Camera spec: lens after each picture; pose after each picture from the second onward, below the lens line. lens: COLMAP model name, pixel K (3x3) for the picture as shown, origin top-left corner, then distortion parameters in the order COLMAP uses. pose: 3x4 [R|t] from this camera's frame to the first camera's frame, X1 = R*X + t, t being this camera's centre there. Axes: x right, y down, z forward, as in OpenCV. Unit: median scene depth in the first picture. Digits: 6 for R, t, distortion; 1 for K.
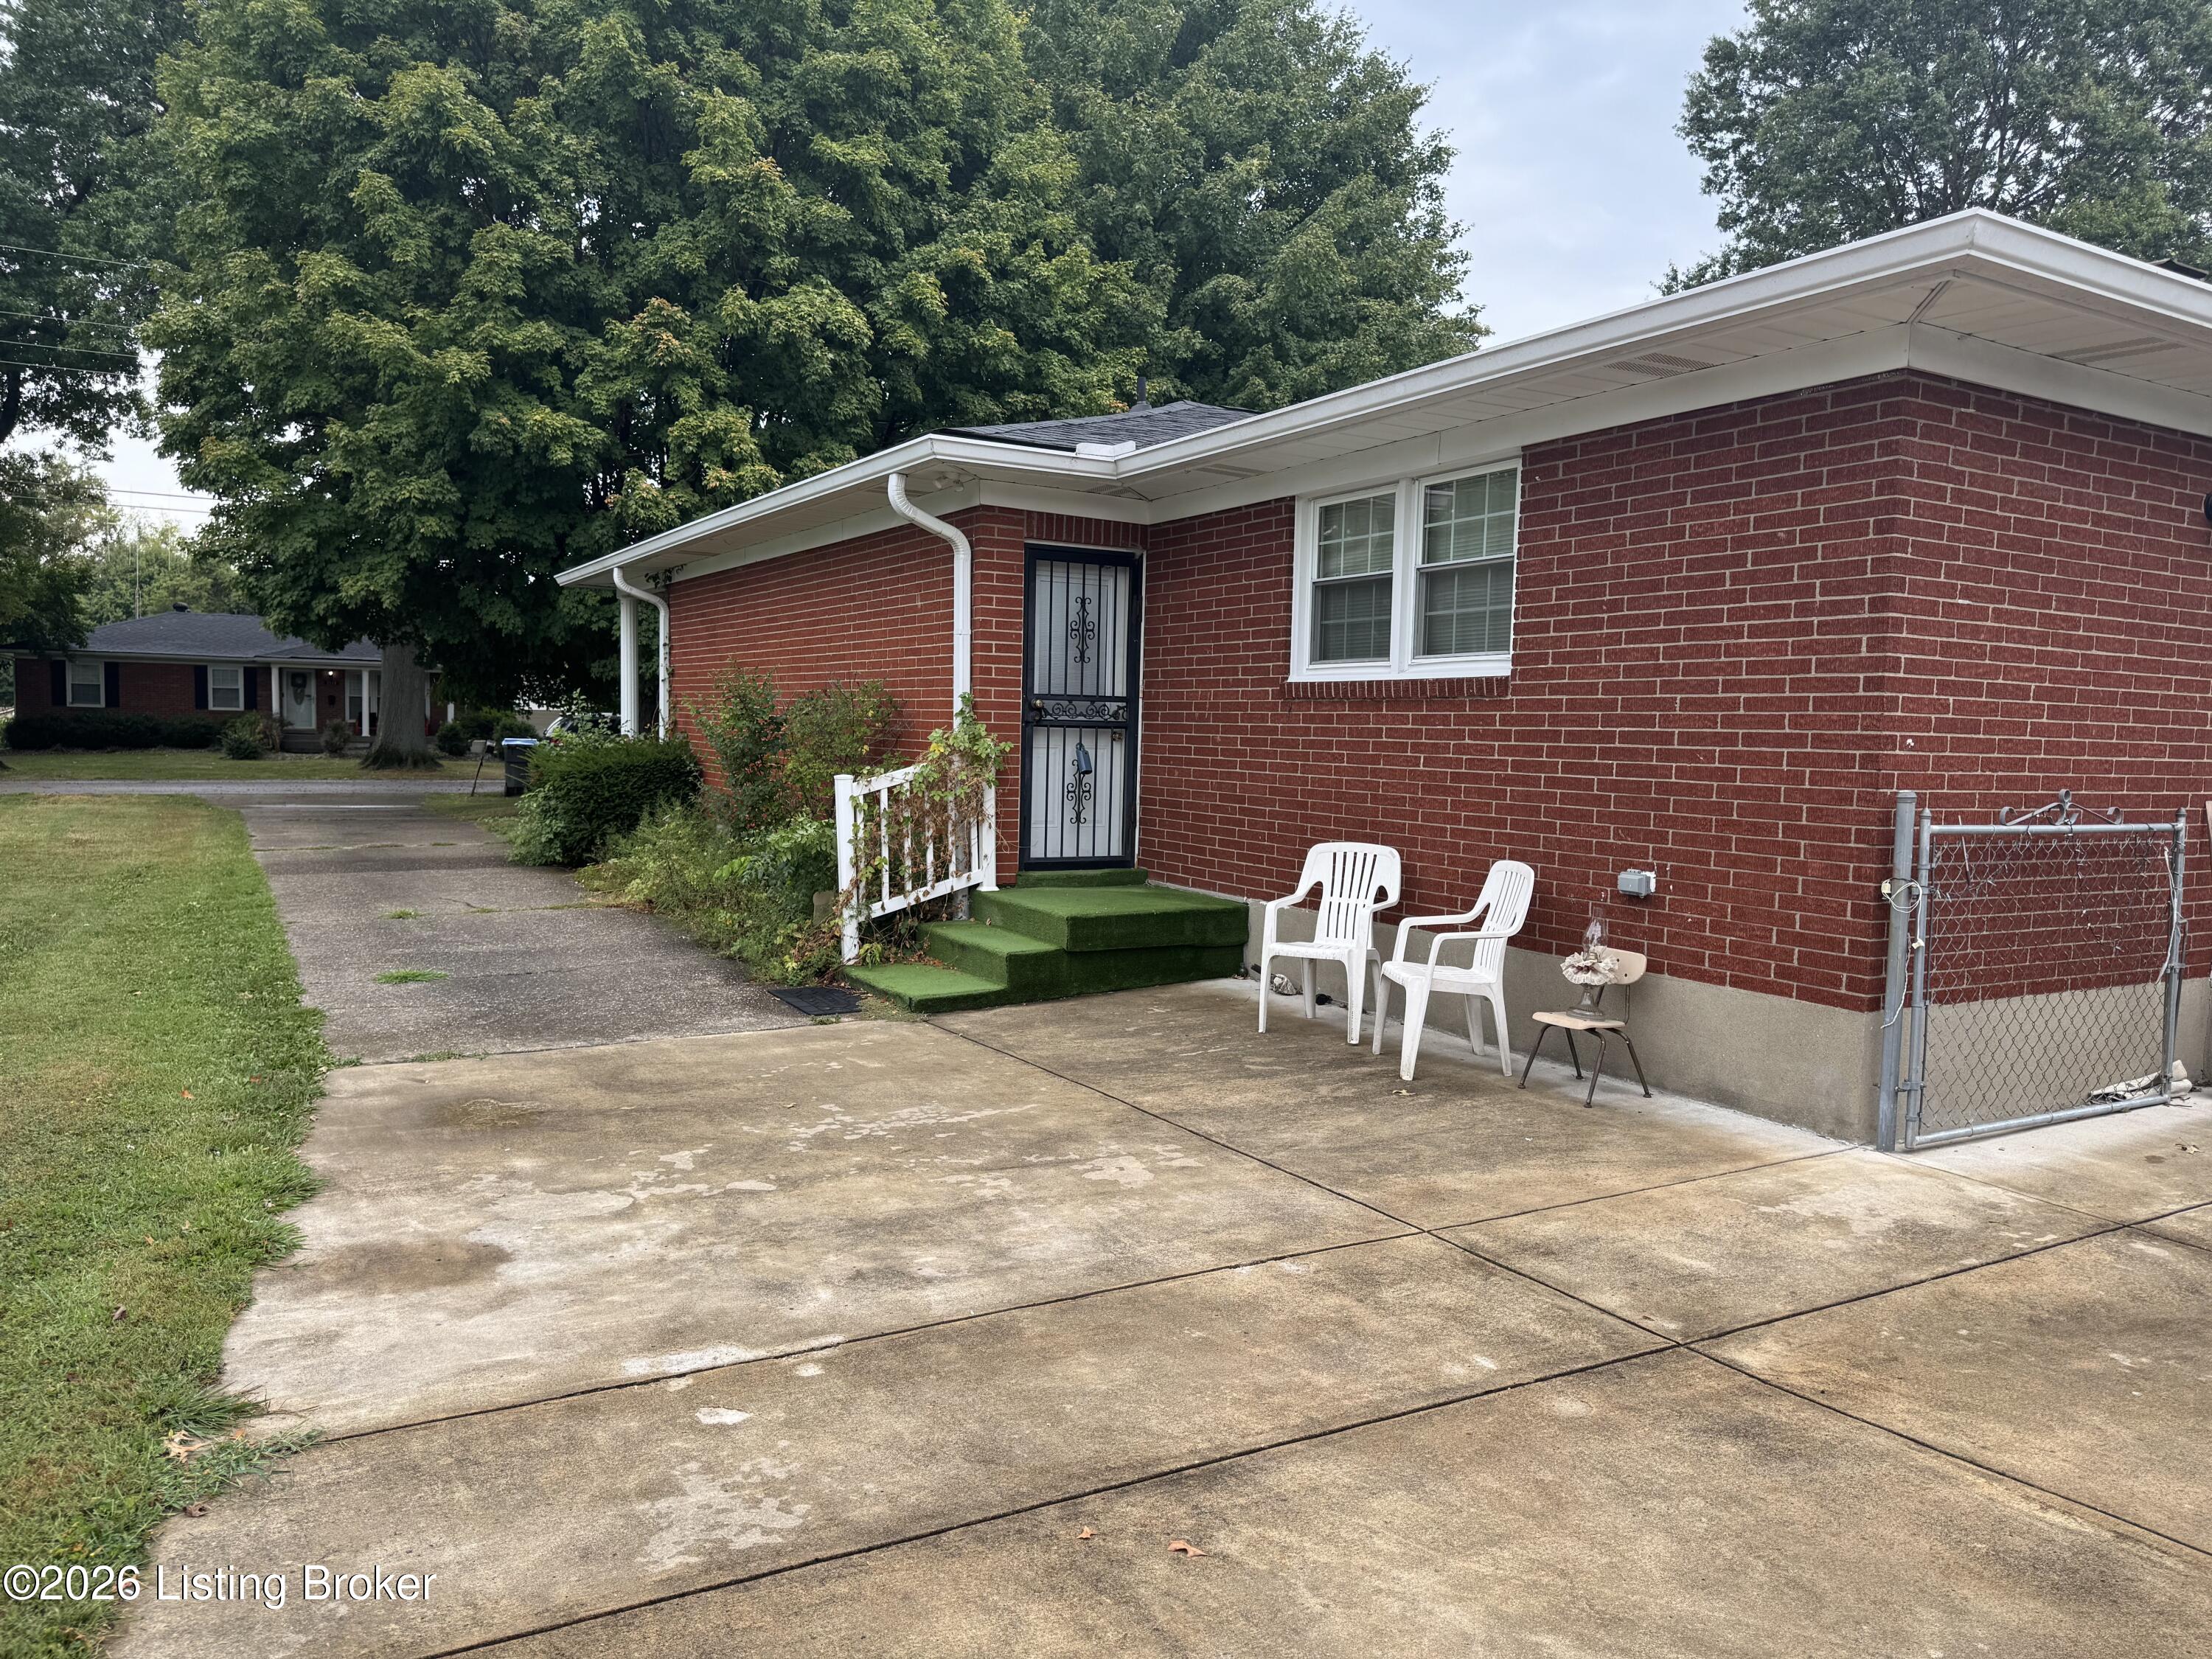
lens RADIAL K [[1549.9, 0, 1096.6], [0, 1549.9, 844.6], [0, 0, 1]] dist [0.051624, -0.058878]
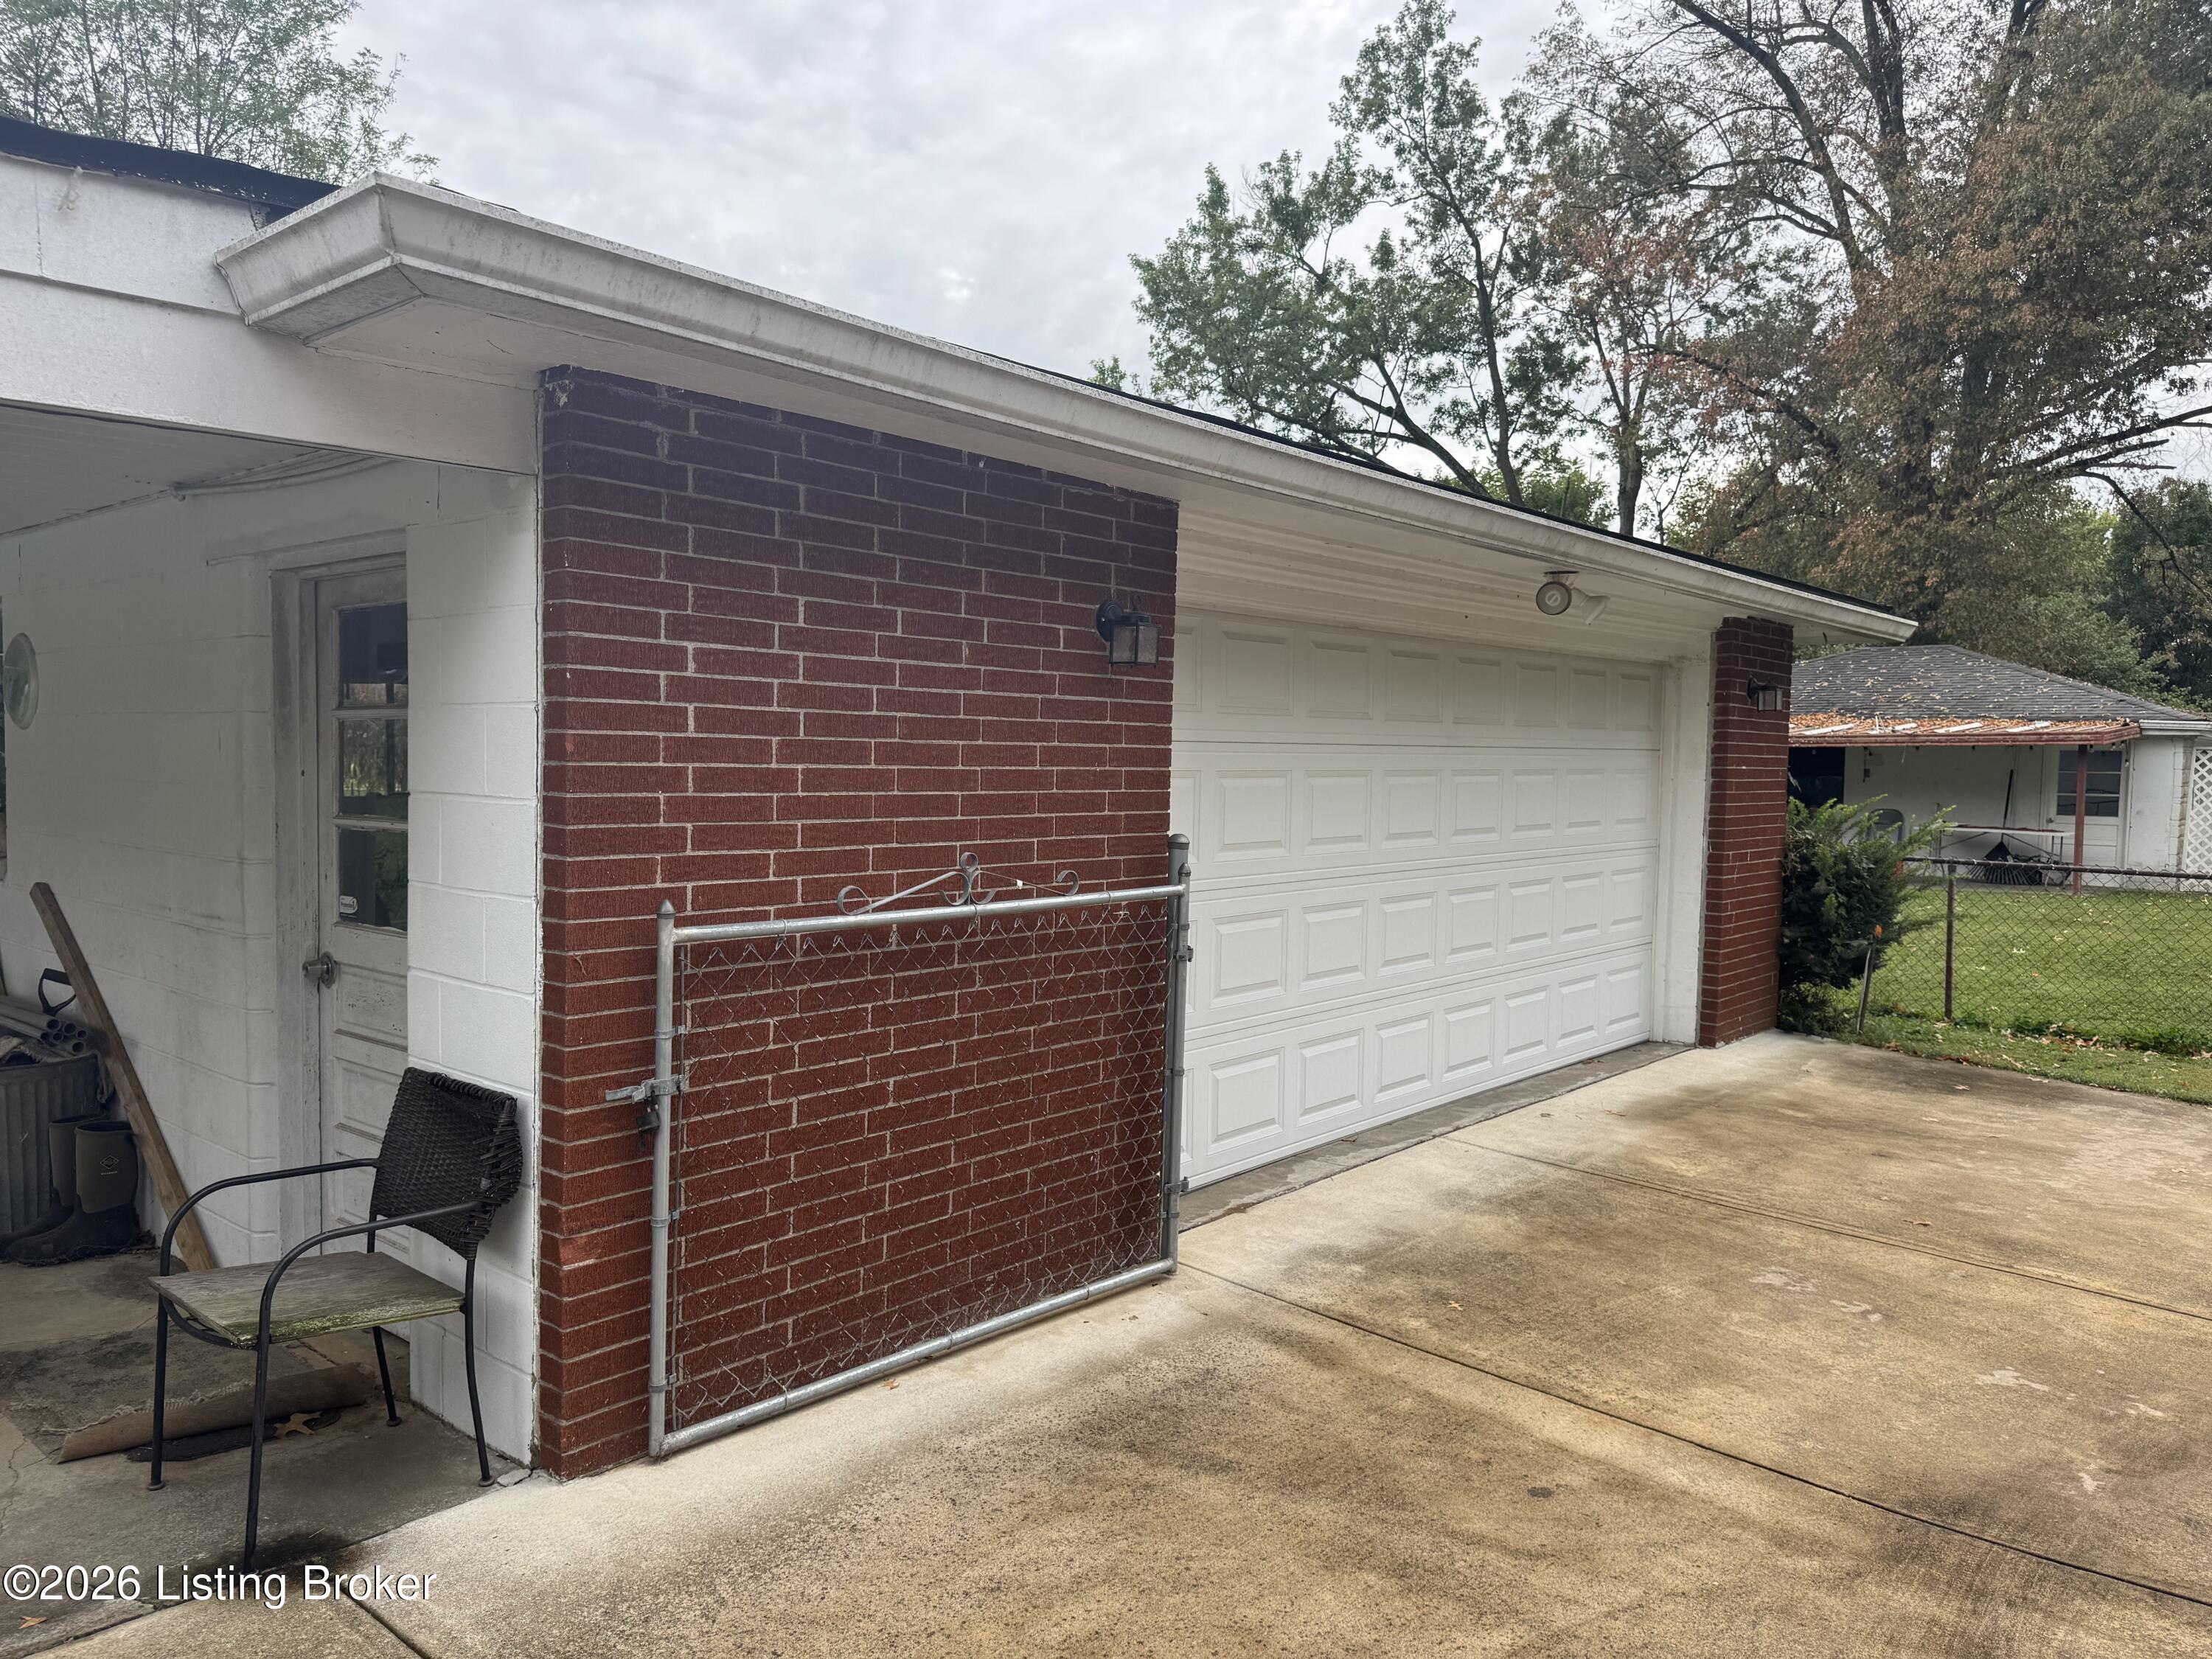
lens RADIAL K [[1549.9, 0, 1089.4], [0, 1549.9, 841.1], [0, 0, 1]] dist [0.051624, -0.058878]
pose [[-0.943731, -0.024749, -0.329786, 1.505281], [-0.068125, 0.990357, 0.120628, -0.109535], [0.323621, 0.136307, -0.936317, 1.527604]]
